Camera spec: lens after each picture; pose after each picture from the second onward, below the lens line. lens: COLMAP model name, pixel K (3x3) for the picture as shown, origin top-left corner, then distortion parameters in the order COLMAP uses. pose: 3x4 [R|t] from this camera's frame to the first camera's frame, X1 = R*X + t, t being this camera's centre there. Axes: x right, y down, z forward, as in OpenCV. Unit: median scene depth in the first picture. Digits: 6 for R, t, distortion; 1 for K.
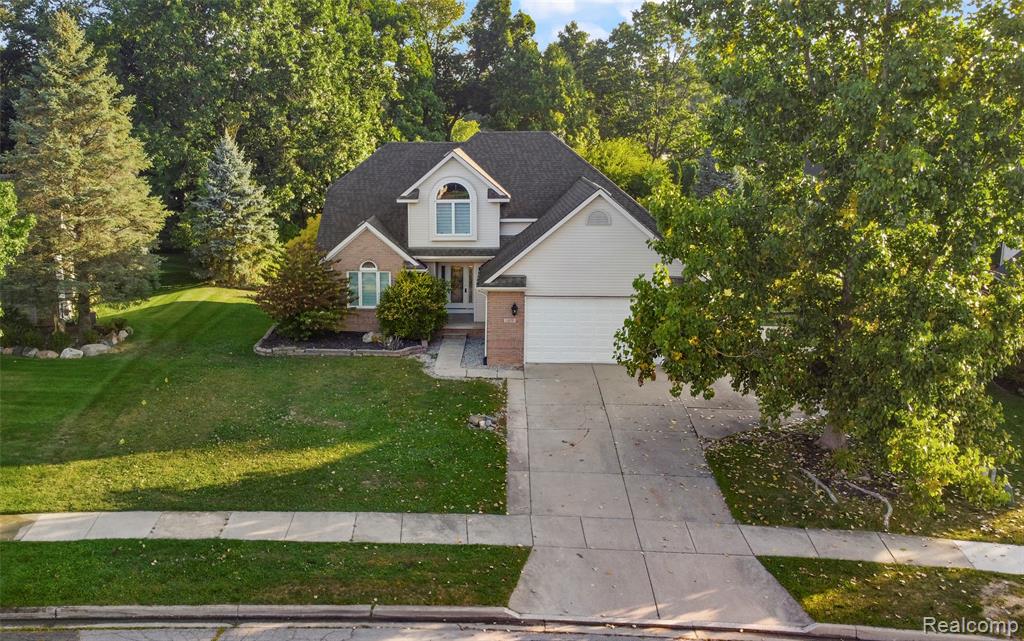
lens RADIAL K [[903.2, 0, 451.2], [0, 903.2, 321.5], [0, 0, 1]] dist [-0.004458, -0.004502]
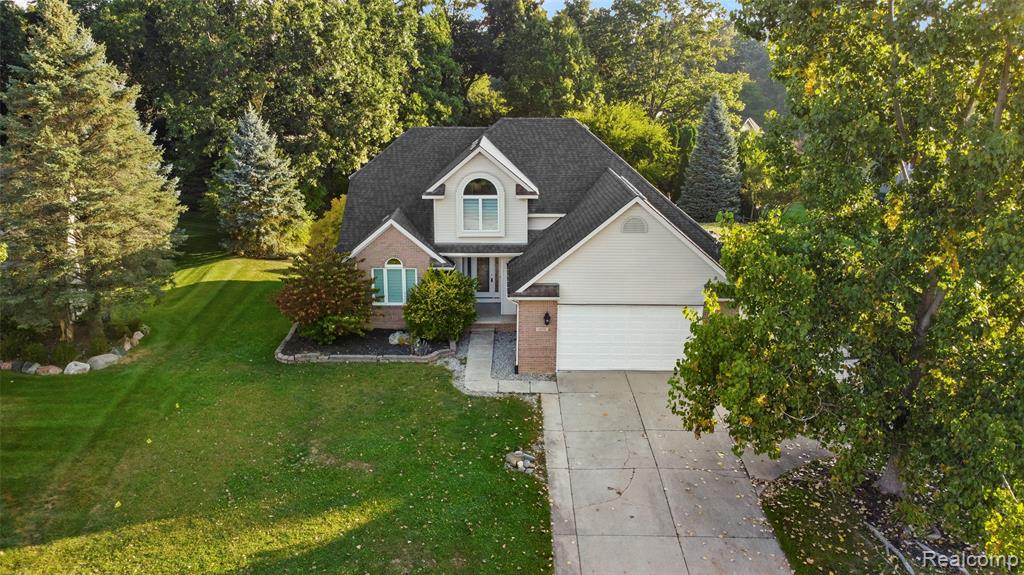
lens RADIAL K [[756.8, 0, 512.0], [0, 756.8, 287.5], [0, 0, 1]] dist [-0.002982, -0.003296]
pose [[0.997914, -0.008931, 0.063942, -0.018269], [0.004582, 0.997686, 0.067843, -0.098473], [-0.064400, -0.067408, 0.995645, 0.191686]]
